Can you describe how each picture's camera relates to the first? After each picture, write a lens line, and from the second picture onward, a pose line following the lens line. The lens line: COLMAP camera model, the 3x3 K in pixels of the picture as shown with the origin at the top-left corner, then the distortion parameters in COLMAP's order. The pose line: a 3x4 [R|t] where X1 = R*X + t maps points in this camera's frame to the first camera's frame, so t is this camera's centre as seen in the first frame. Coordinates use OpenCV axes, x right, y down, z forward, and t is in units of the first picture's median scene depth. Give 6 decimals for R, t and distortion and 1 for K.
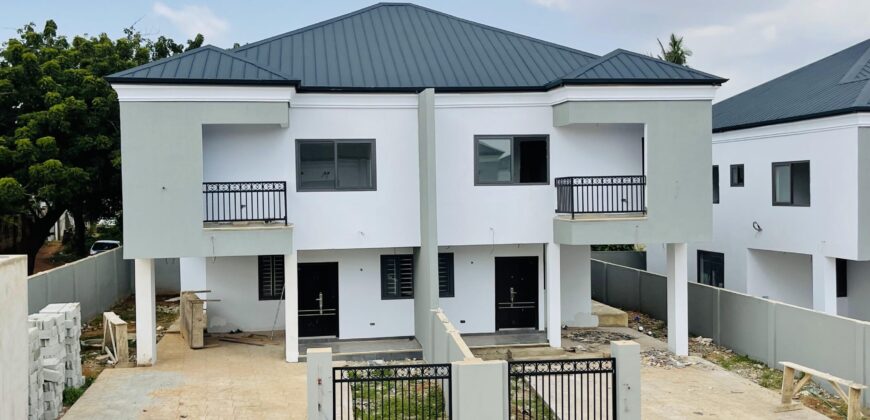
lens RADIAL K [[884.6, 0, 435.0], [0, 884.6, 210.0], [0, 0, 1]] dist [0.052318, -0.004057]
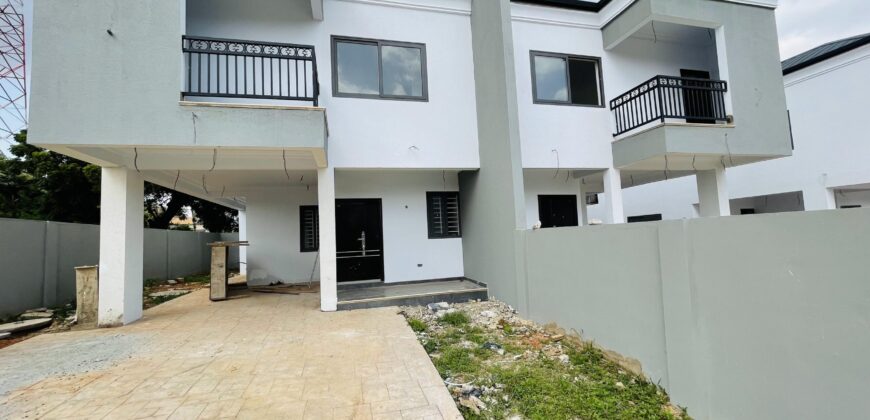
lens RADIAL K [[352.9, 0, 432.7], [0, 352.9, 212.7], [0, 0, 1]] dist [0.000155, 0.000033]
pose [[0.995349, -0.024860, 0.093067, -0.093833], [0.033978, 0.994634, -0.097712, 0.115005], [-0.090139, 0.100420, 0.990854, 0.653467]]
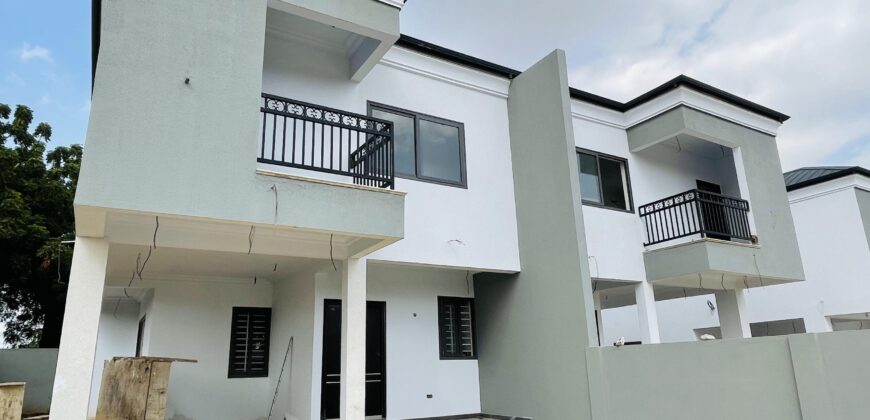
lens RADIAL K [[554.4, 0, 430.7], [0, 554.4, 212.0], [0, 0, 1]] dist [-0.000319, -0.002520]
pose [[0.927722, 0.092177, 0.361712, -0.248008], [0.022644, 0.953348, -0.301023, 0.127043], [-0.372584, 0.287456, 0.882355, 0.602185]]
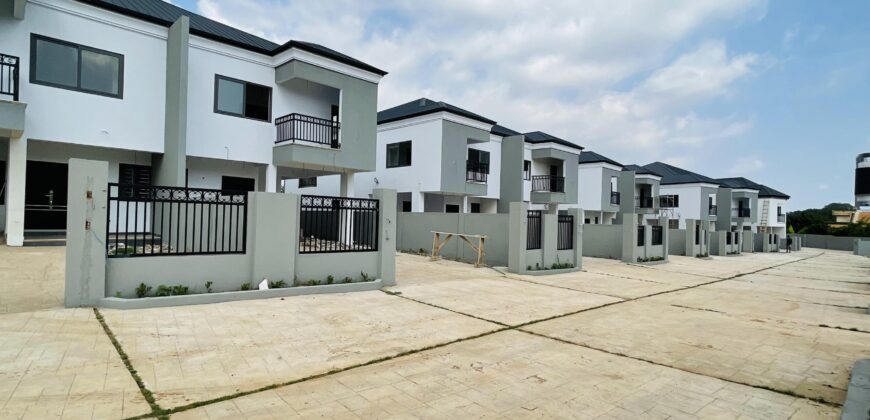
lens RADIAL K [[432.8, 0, 433.6], [0, 432.8, 214.9], [0, 0, 1]] dist [-0.018309, 0.011710]
pose [[0.800426, 0.039090, 0.598155, -0.069150], [-0.023292, 0.999146, -0.034127, 0.135689], [-0.598978, 0.013384, 0.800653, 0.296722]]
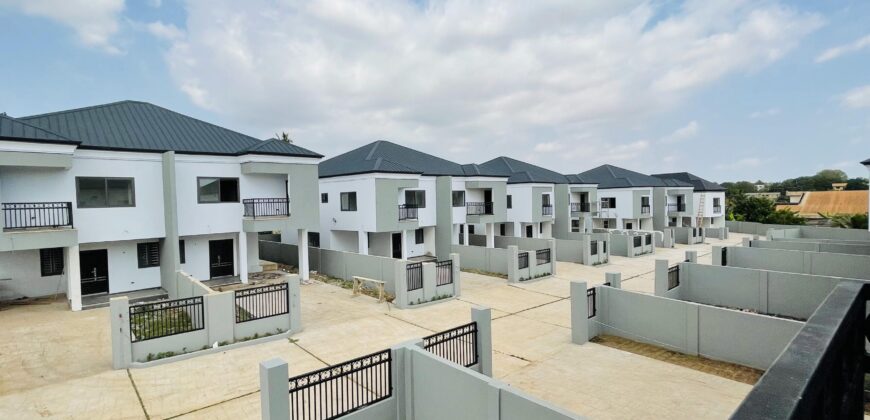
lens RADIAL K [[412.6, 0, 430.3], [0, 412.6, 215.0], [0, 0, 1]] dist [-0.000525, 0.000577]
pose [[0.817268, -0.025692, 0.575685, -0.058109], [0.024467, 0.999652, 0.009878, 0.000635], [-0.575738, 0.006012, 0.817612, -0.013897]]
